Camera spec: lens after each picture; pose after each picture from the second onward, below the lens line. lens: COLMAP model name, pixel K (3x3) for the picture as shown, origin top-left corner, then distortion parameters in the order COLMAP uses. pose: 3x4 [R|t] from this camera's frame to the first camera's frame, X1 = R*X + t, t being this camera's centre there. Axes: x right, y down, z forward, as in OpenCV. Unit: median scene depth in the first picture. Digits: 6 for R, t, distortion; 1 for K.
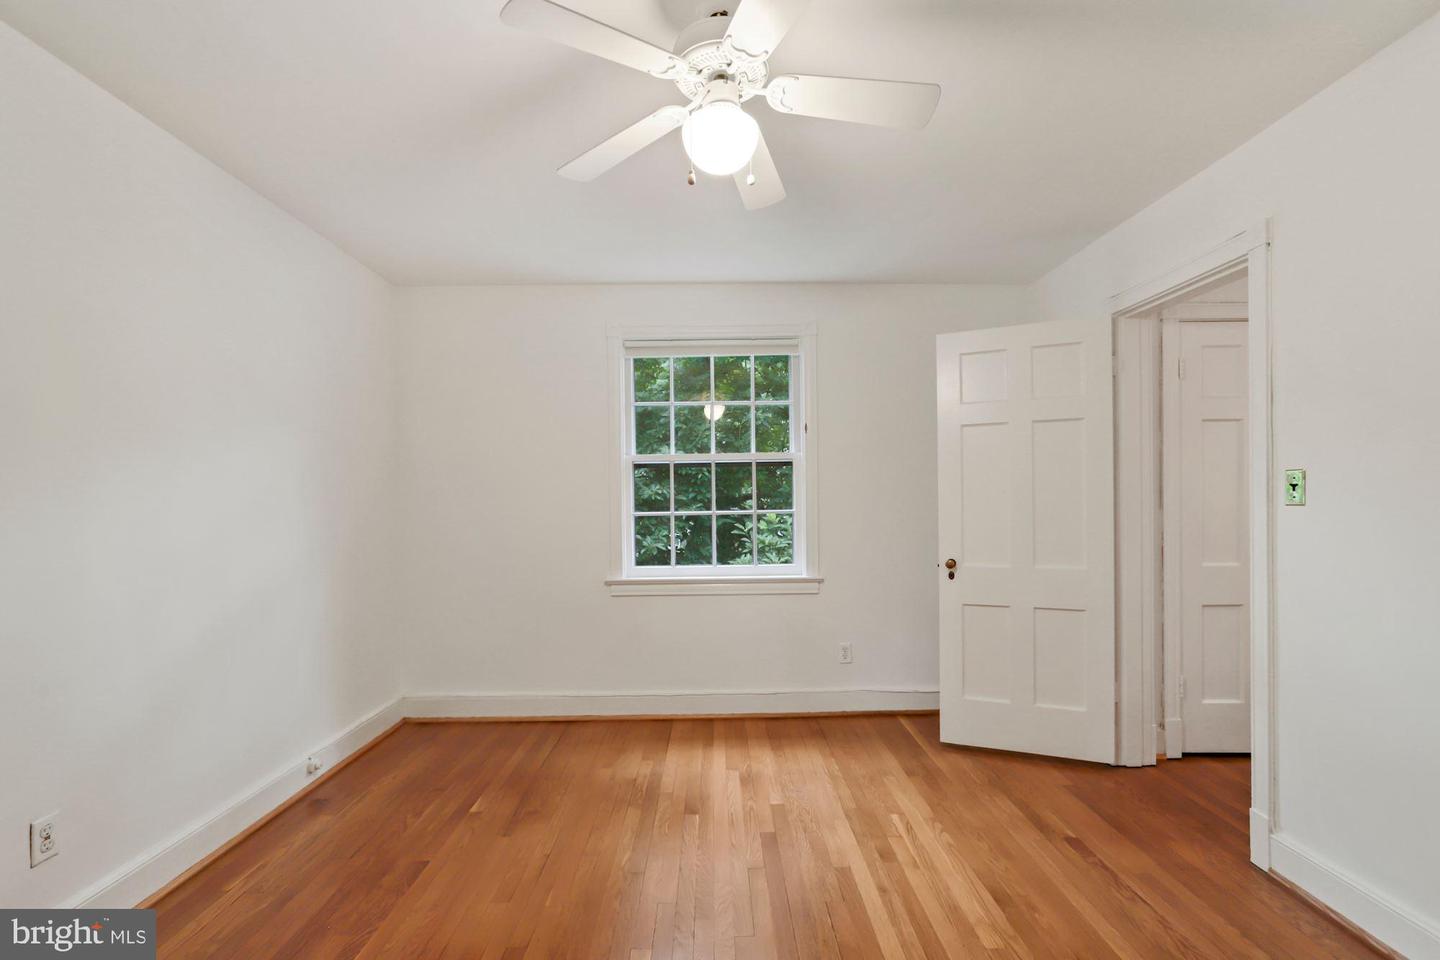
lens RADIAL K [[659.1, 0, 724.6], [0, 659.1, 487.3], [0, 0, 1]] dist [-0.058616, 0.023550]
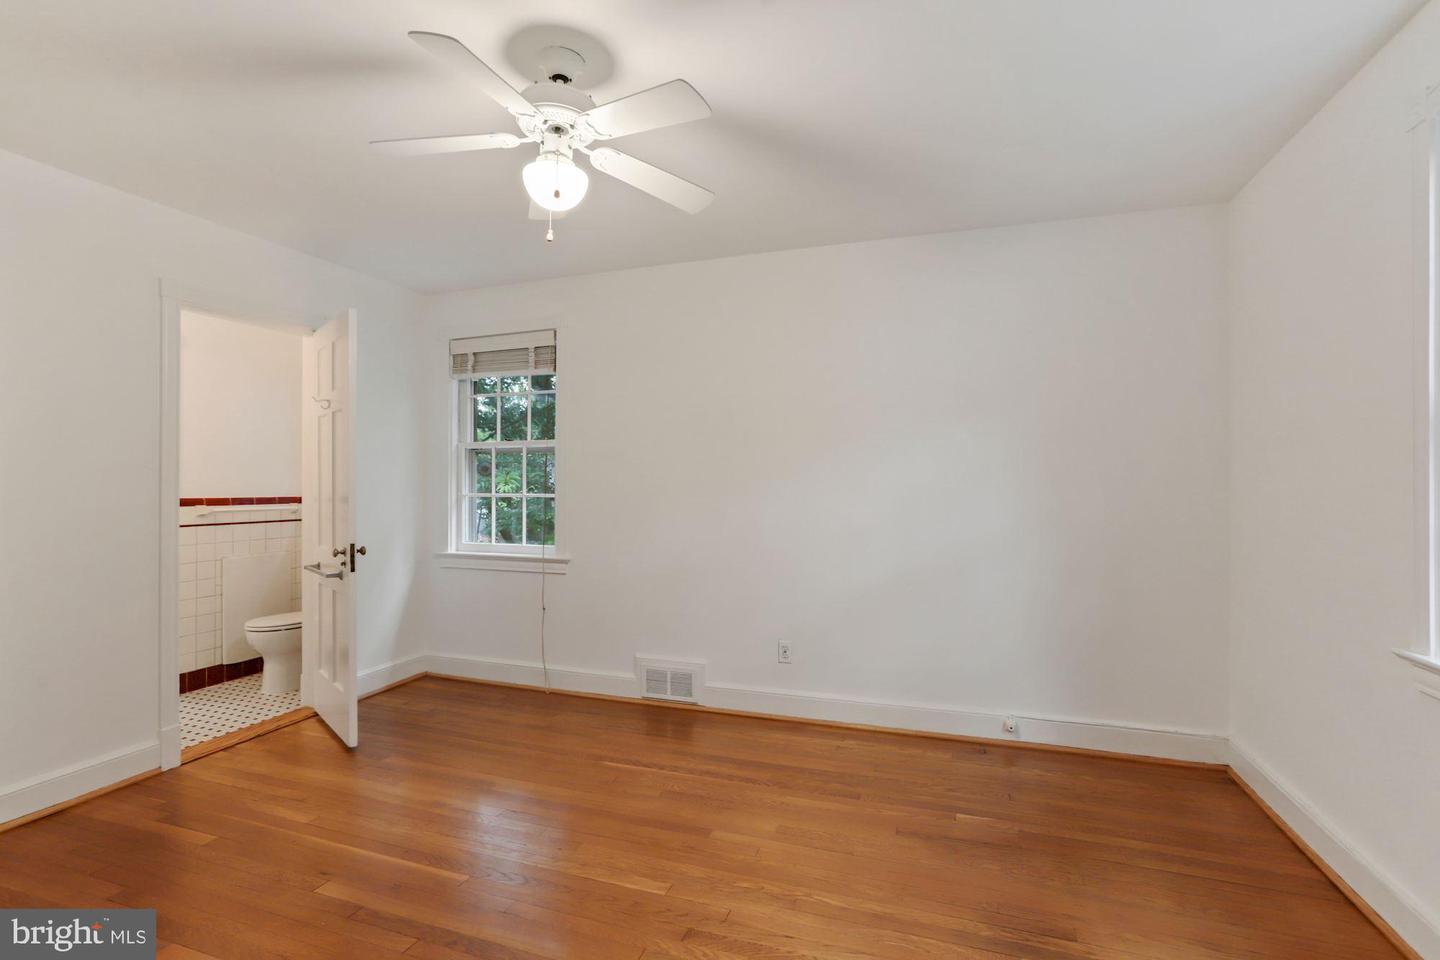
lens RADIAL K [[672.0, 0, 718.8], [0, 672.0, 478.6], [0, 0, 1]] dist [-0.048501, 0.024856]
pose [[-0.348209, 0.008185, -0.937381, 0.724050], [0.022024, 0.999757, 0.000549, 0.008805], [0.937158, -0.020453, -0.348304, 1.188817]]
